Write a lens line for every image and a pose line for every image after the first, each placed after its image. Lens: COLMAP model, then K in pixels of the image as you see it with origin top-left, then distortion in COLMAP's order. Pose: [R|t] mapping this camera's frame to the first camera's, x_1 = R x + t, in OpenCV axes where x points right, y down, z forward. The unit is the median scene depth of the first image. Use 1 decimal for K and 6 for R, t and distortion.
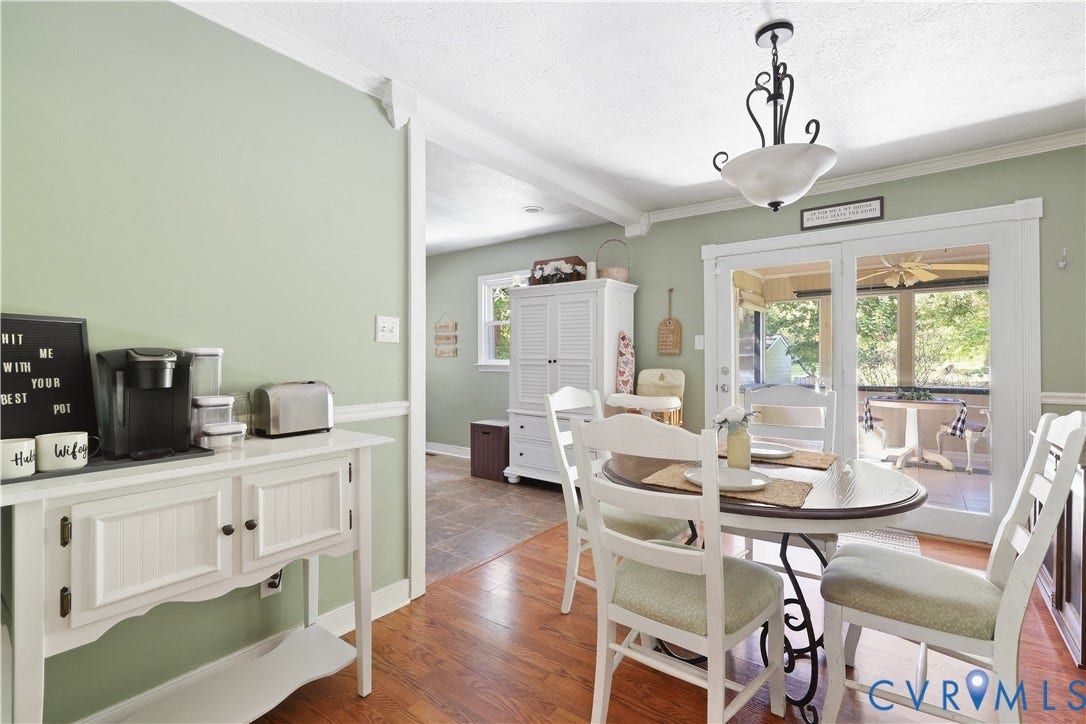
lens RADIAL K [[487.2, 0, 548.3], [0, 487.2, 359.6], [0, 0, 1]] dist [0.000032, 0.000286]
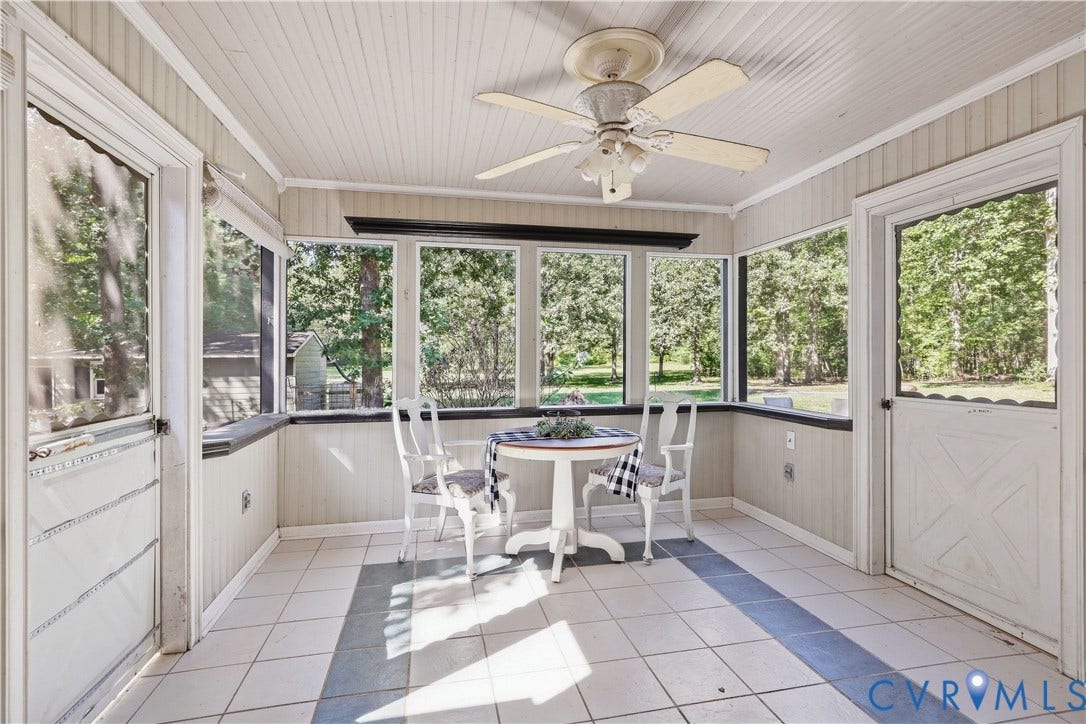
lens RADIAL K [[510.9, 0, 543.0], [0, 510.9, 362.0], [0, 0, 1]] dist [0.000350, -0.000040]
pose [[0.646798, 0.001727, 0.762659, 0.301496], [-0.001420, 0.999998, -0.001061, 0.001230], [-0.762660, -0.000396, 0.646800, 0.644288]]
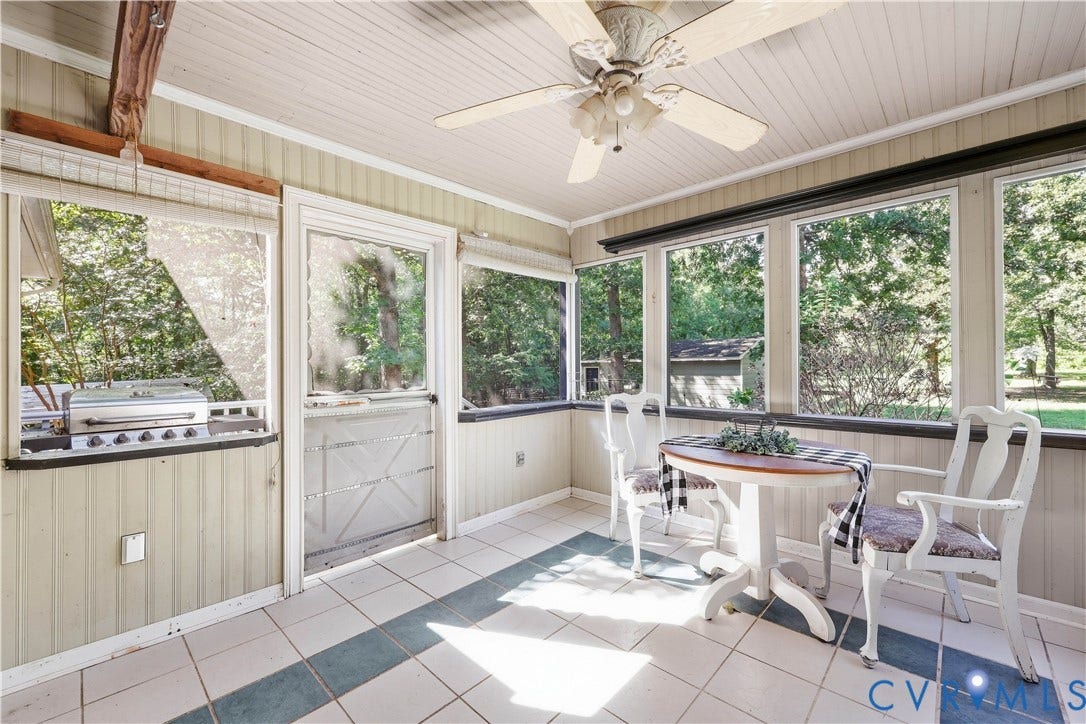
lens RADIAL K [[436.9, 0, 543.0], [0, 436.9, 362.0], [0, 0, 1]] dist [-0.001140, -0.000268]
pose [[0.993869, -0.002522, -0.110531, 0.596002], [0.001613, 0.999964, -0.008316, 0.007223], [0.110548, 0.008086, 0.993838, 0.584498]]
